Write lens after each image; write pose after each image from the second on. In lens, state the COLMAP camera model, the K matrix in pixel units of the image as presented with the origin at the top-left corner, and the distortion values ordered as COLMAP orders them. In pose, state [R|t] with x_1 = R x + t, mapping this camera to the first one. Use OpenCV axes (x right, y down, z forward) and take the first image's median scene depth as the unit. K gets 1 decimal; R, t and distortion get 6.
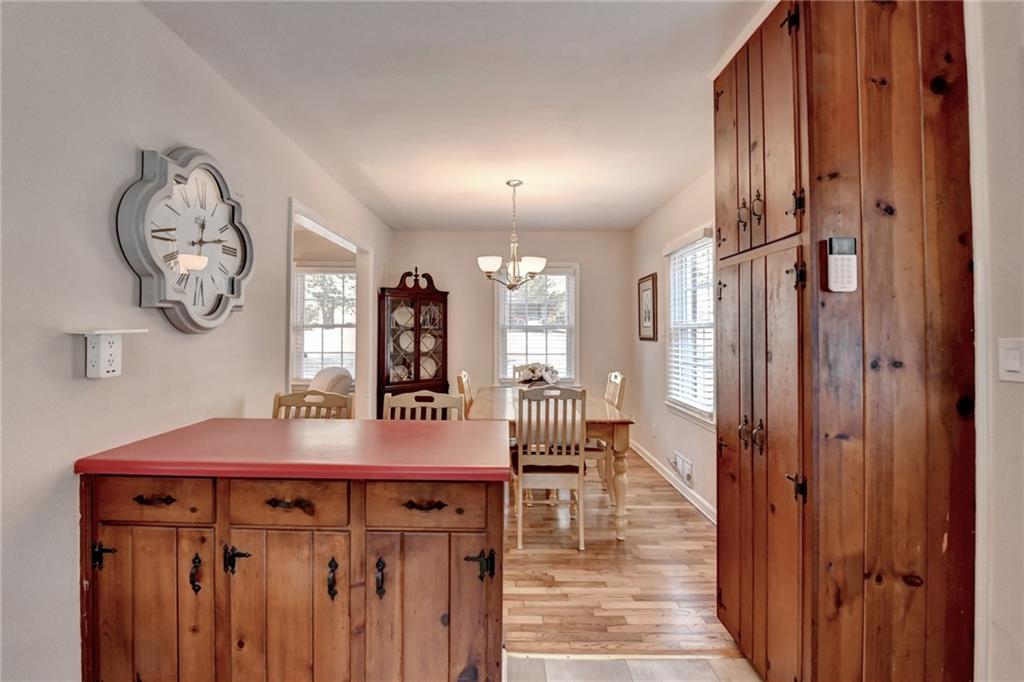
lens RADIAL K [[420.3, 0, 437.5], [0, 420.3, 326.9], [0, 0, 1]] dist [-0.012890, -0.002393]
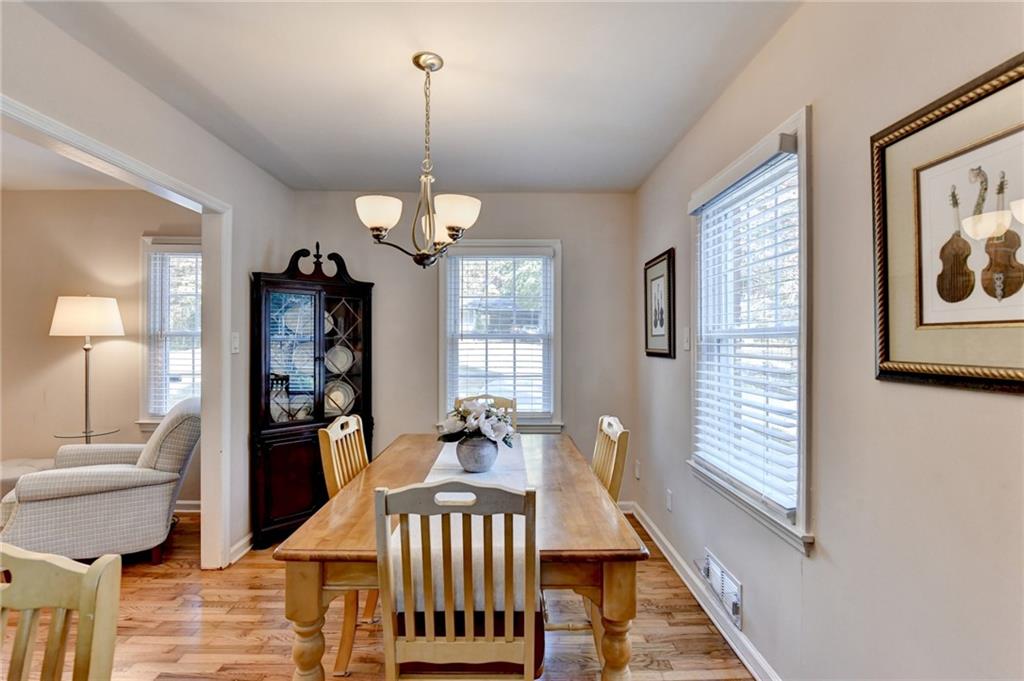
lens RADIAL K [[420.3, 0, 511.6], [0, 420.3, 340.4], [0, 0, 1]] dist [-0.022676, -0.000595]
pose [[0.987092, -0.001031, 0.160153, 0.201530], [-0.000363, 0.999962, 0.008676, 0.002352], [-0.160156, -0.008622, 0.987054, 0.461168]]
